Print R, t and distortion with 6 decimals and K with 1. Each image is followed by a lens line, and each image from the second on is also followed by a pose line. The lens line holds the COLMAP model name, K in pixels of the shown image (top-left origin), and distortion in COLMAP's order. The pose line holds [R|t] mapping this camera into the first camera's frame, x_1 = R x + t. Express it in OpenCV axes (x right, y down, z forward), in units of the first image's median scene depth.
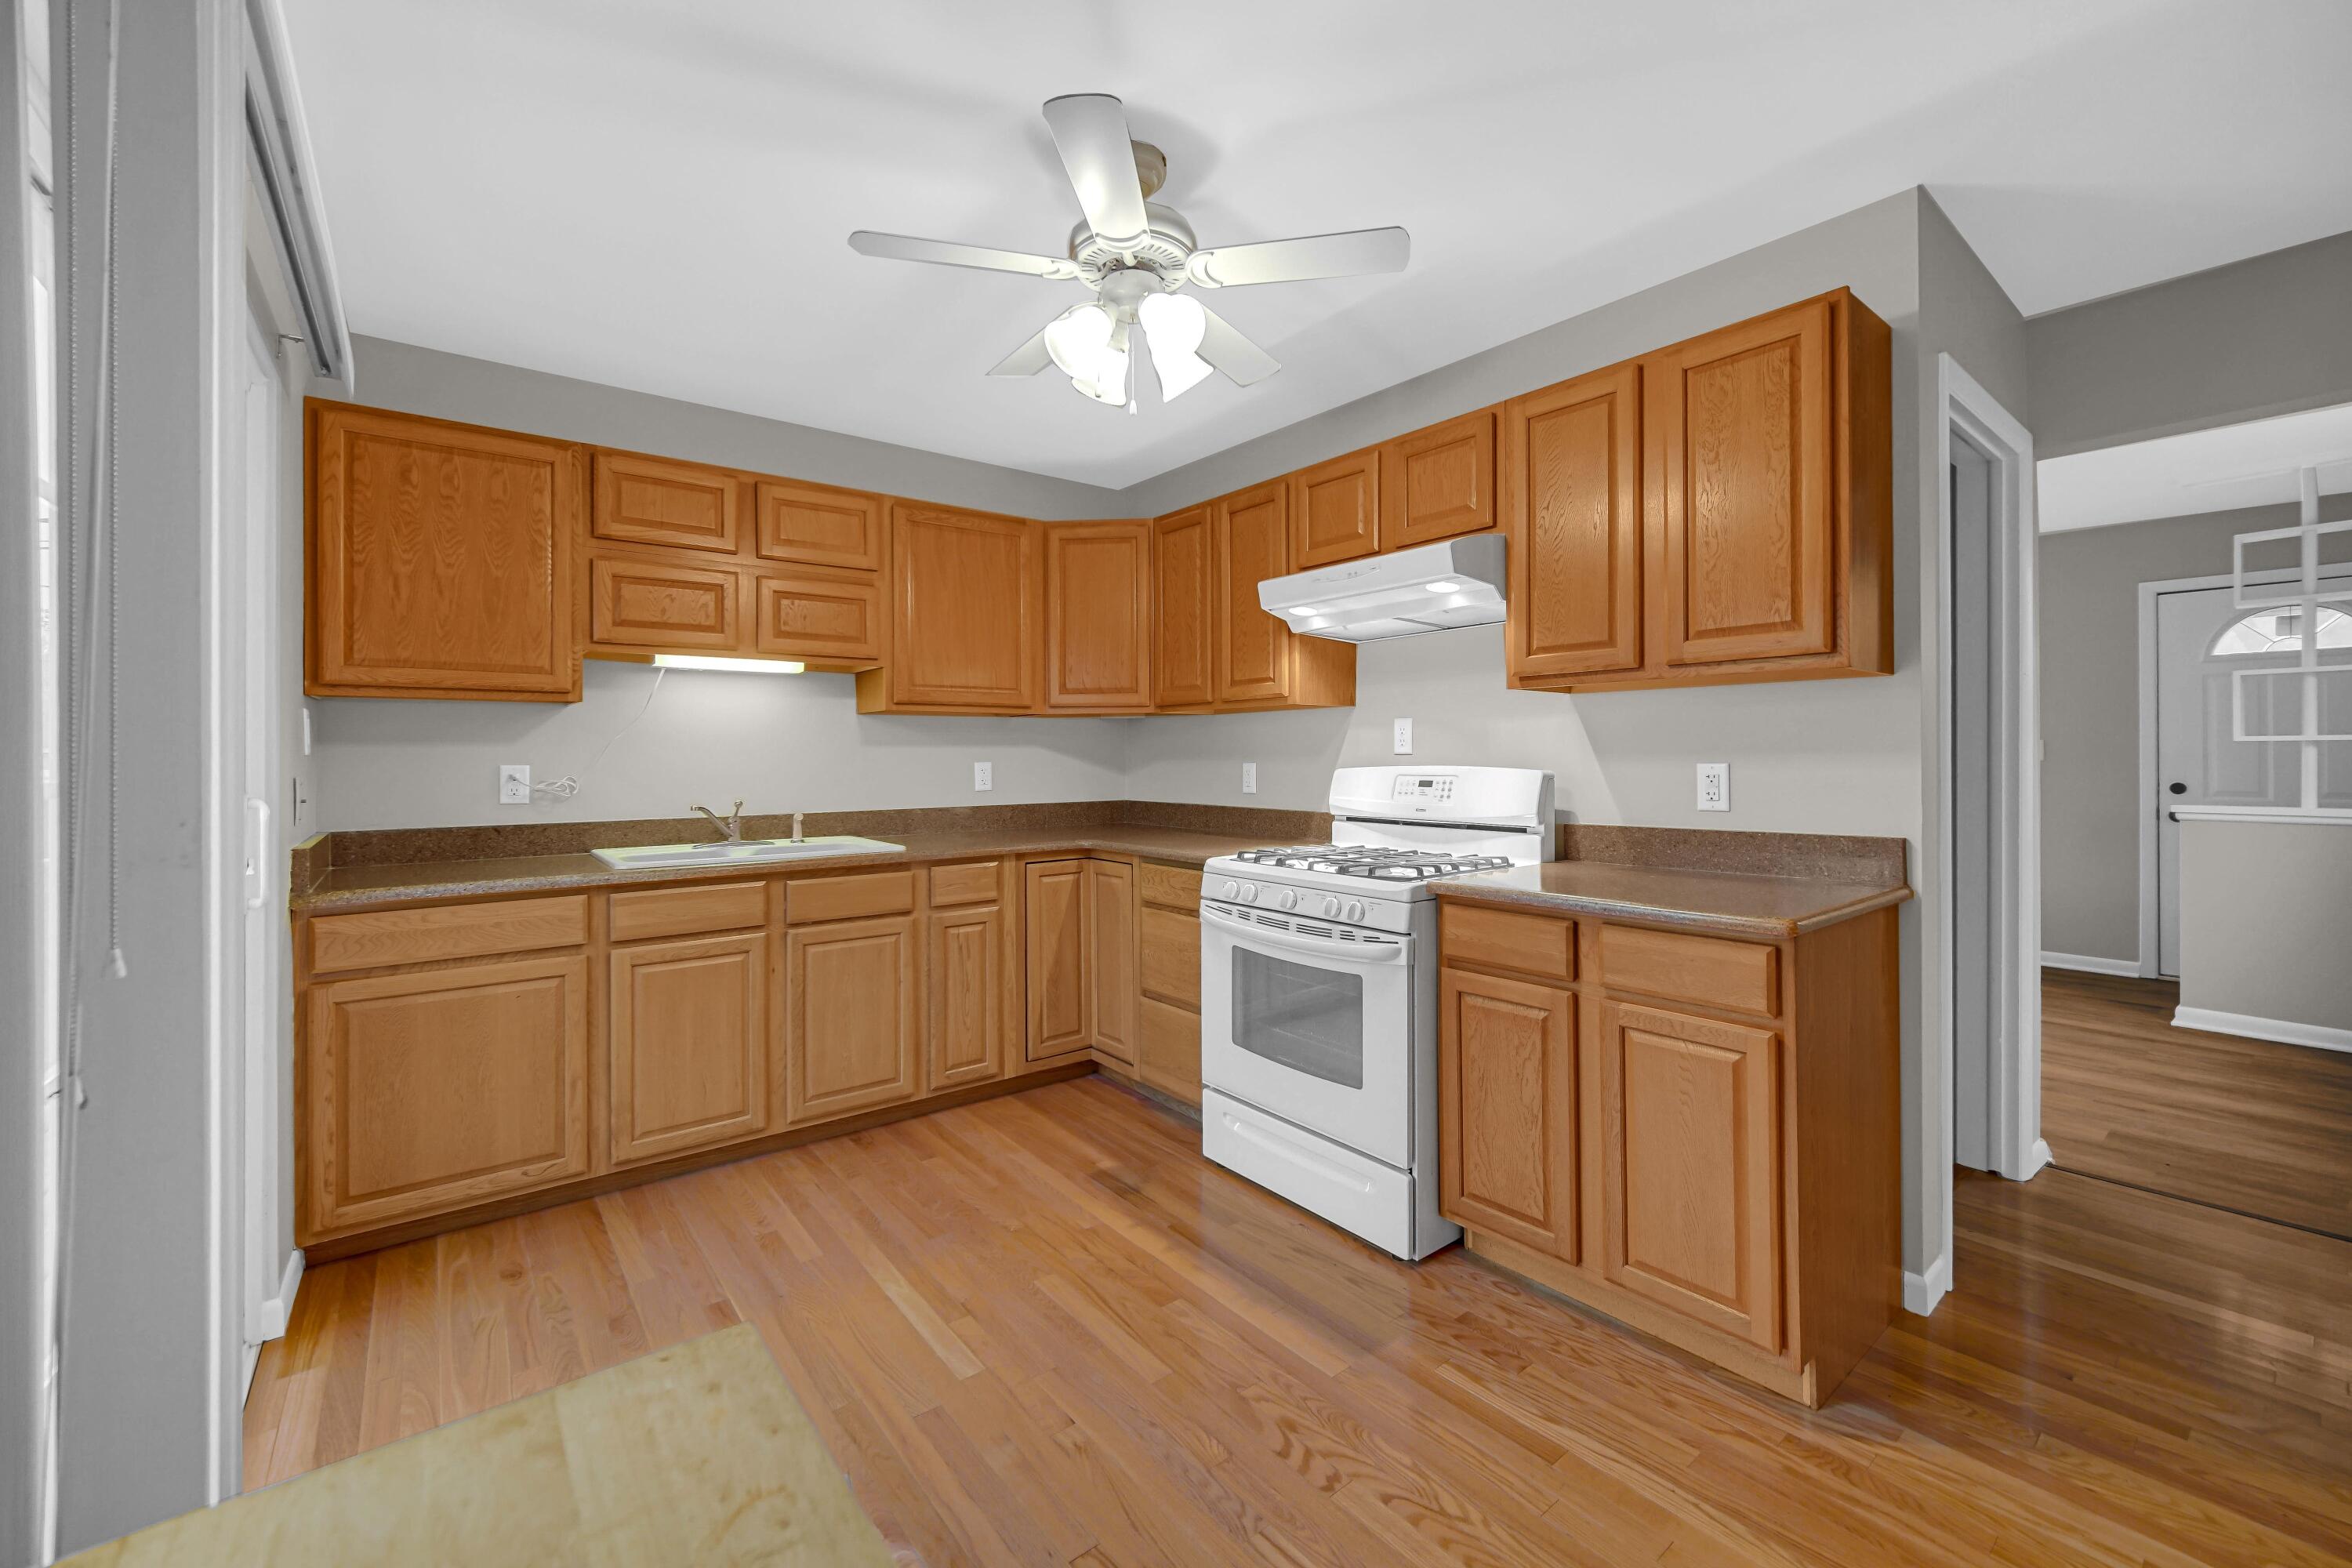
lens RADIAL K [[930.9, 0, 1172.9], [0, 930.9, 753.5], [0, 0, 1]] dist [-0.002898, 0.000109]
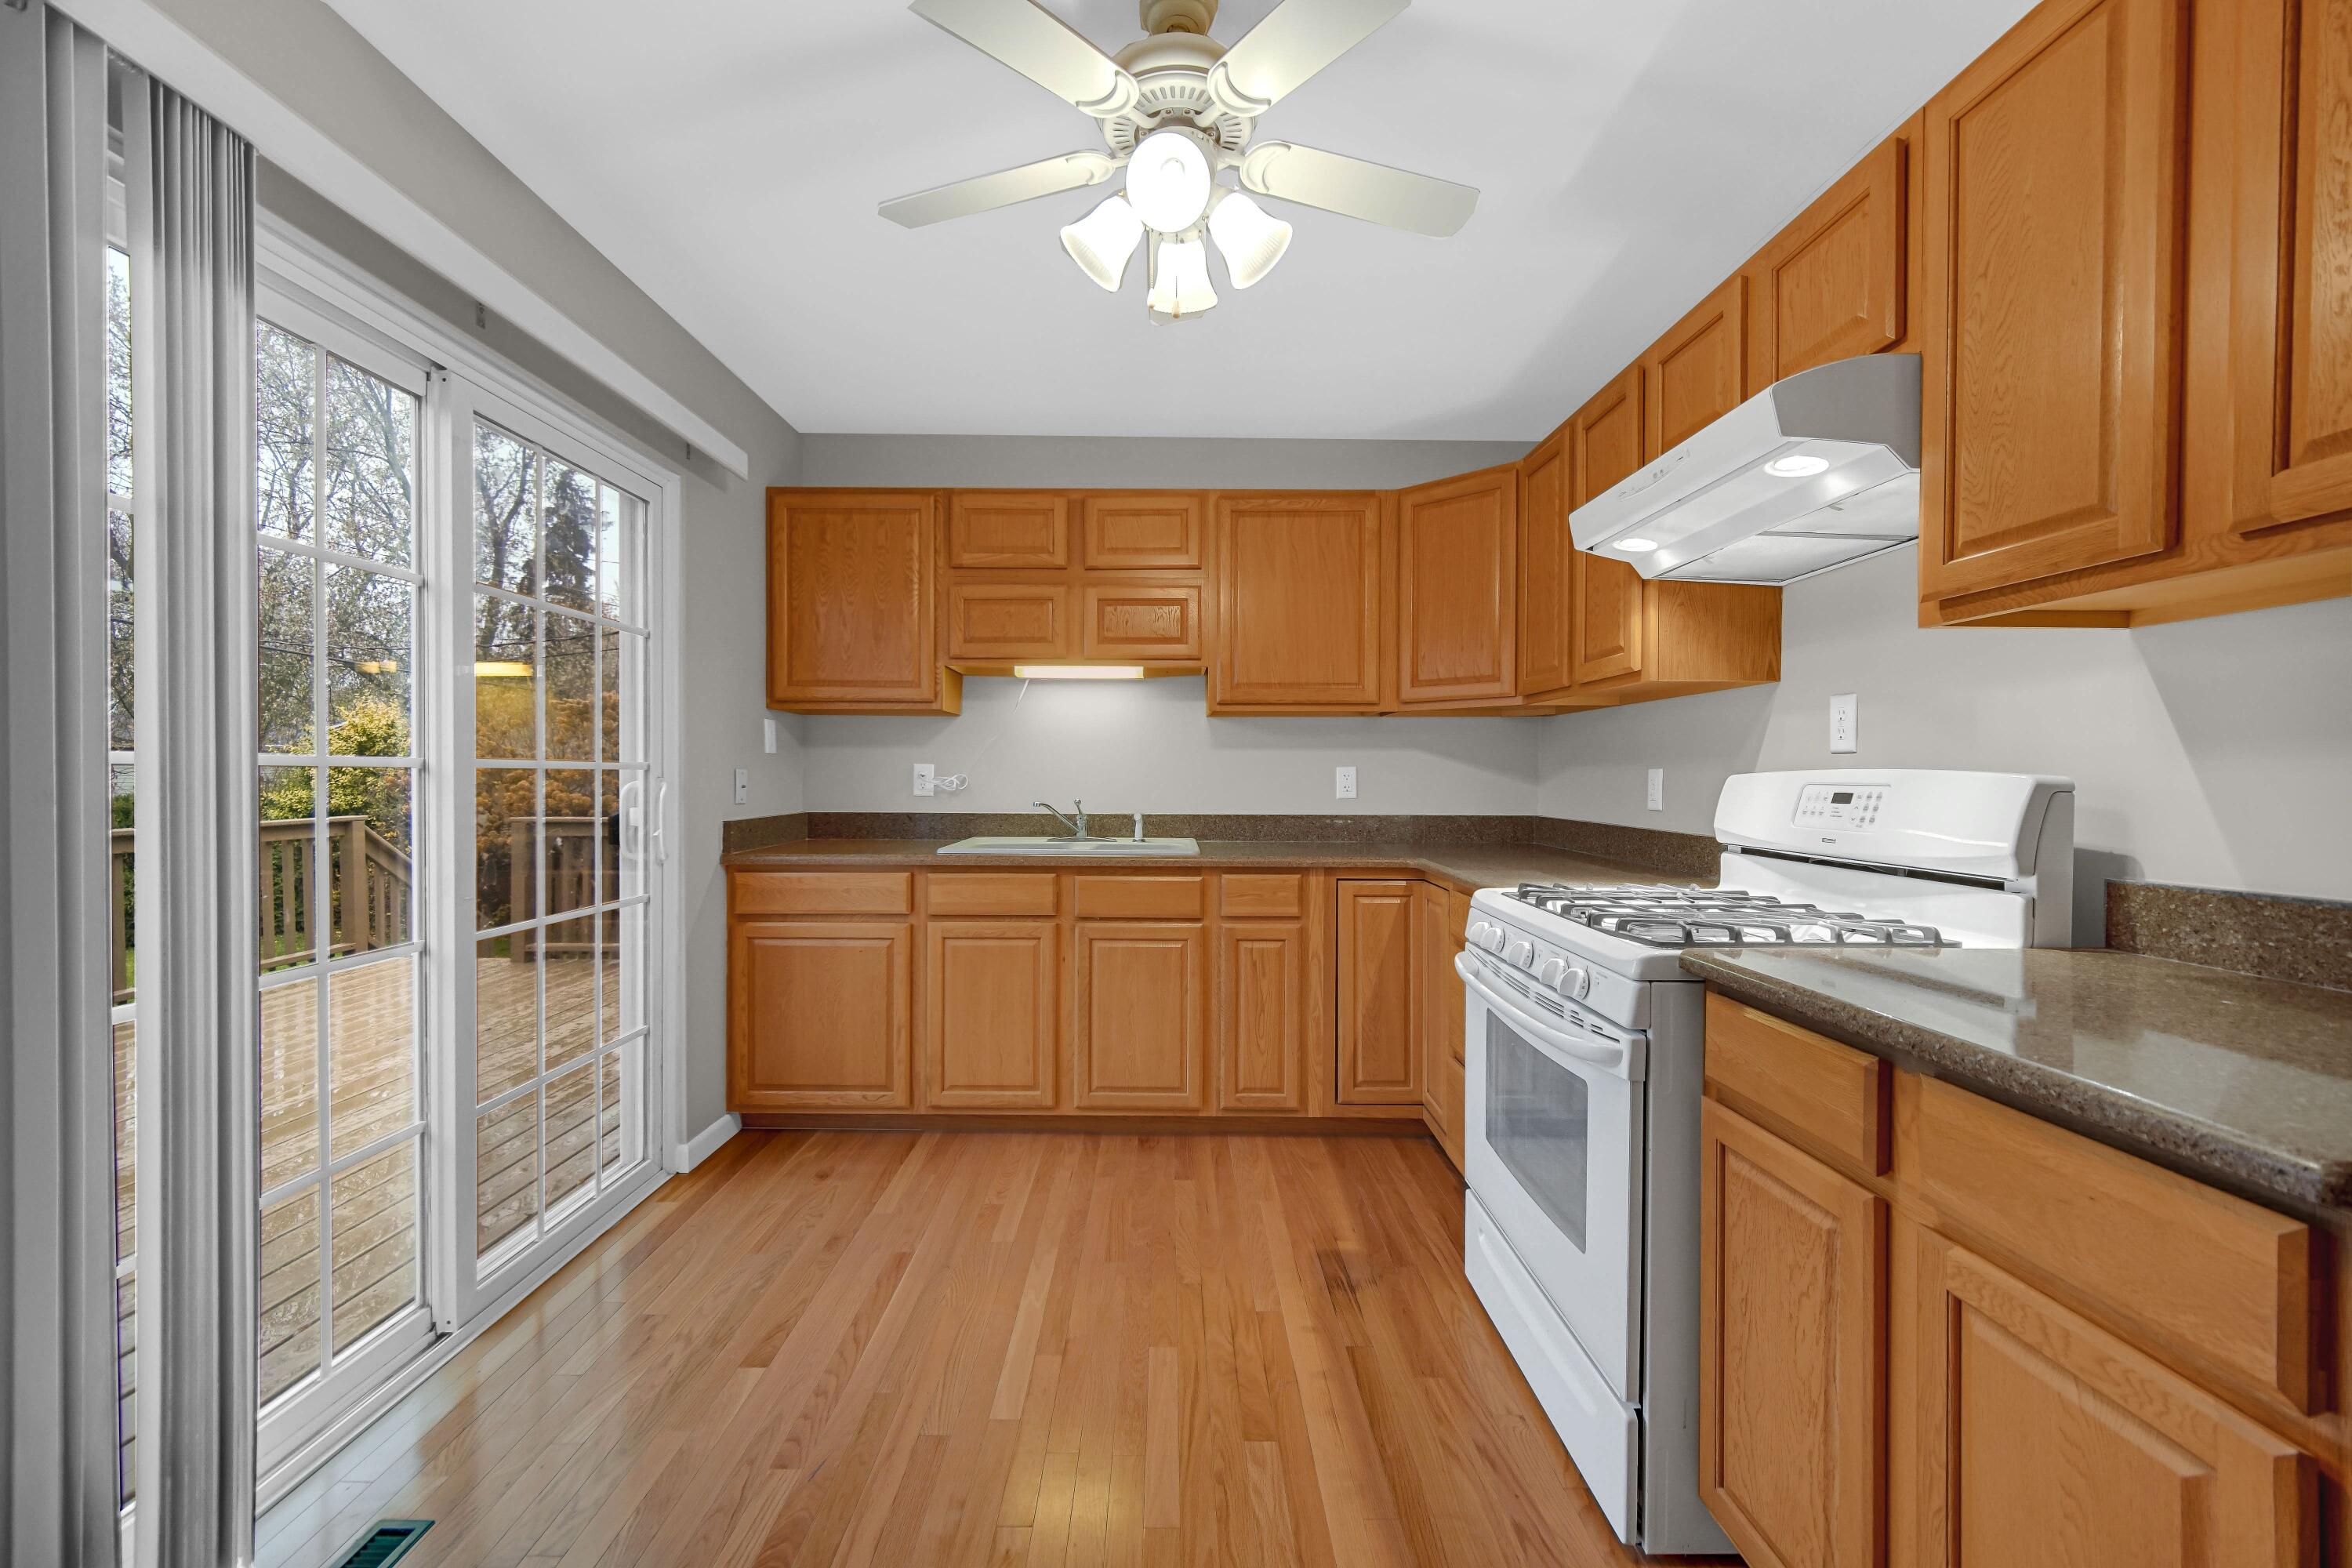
lens RADIAL K [[930.9, 0, 1171.0], [0, 930.9, 780.4], [0, 0, 1]] dist [-0.002898, 0.000109]
pose [[0.785619, 0.013422, -0.618565, 0.331383], [-0.006822, 0.999892, 0.013032, 0.017250], [0.618673, -0.006018, 0.785626, 0.267788]]
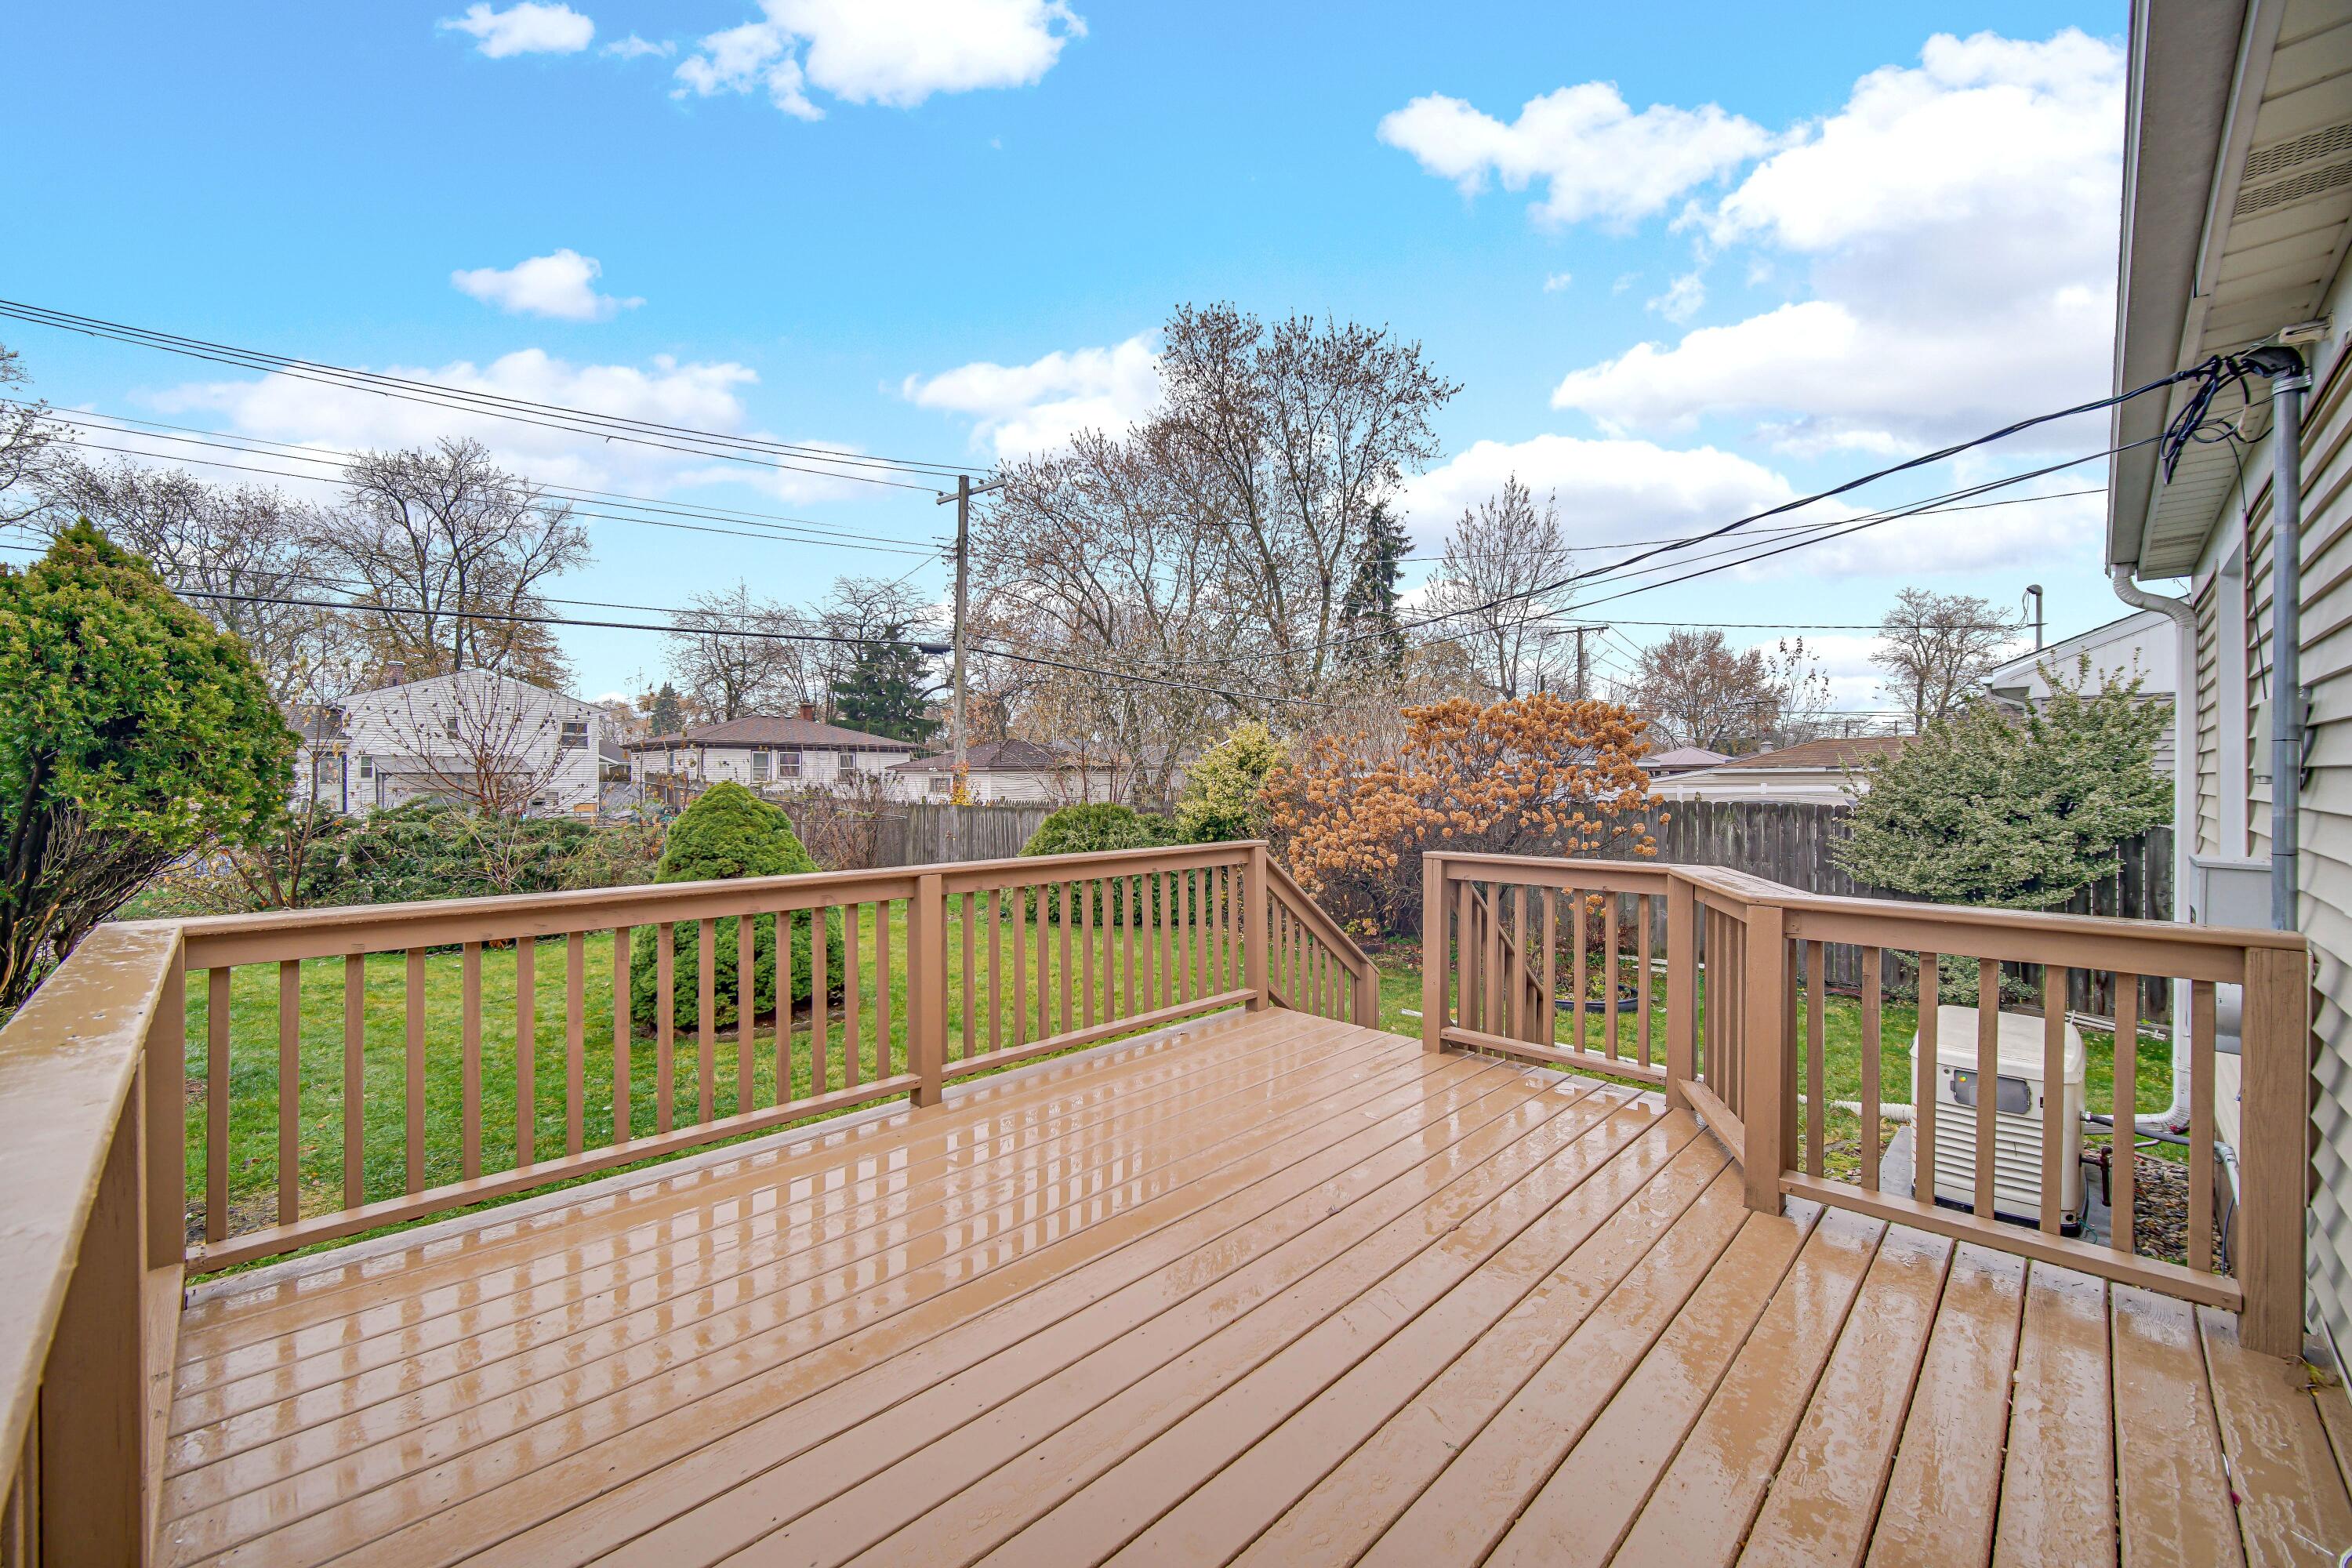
lens RADIAL K [[930.9, 0, 1177.5], [0, 930.9, 785.5], [0, 0, 1]] dist [-0.002898, 0.000109]
pose [[0.132519, 0.010818, -0.991121, -0.727874], [0.000233, 0.999940, 0.010945, 0.007248], [0.991180, -0.001681, 0.132508, 0.388242]]
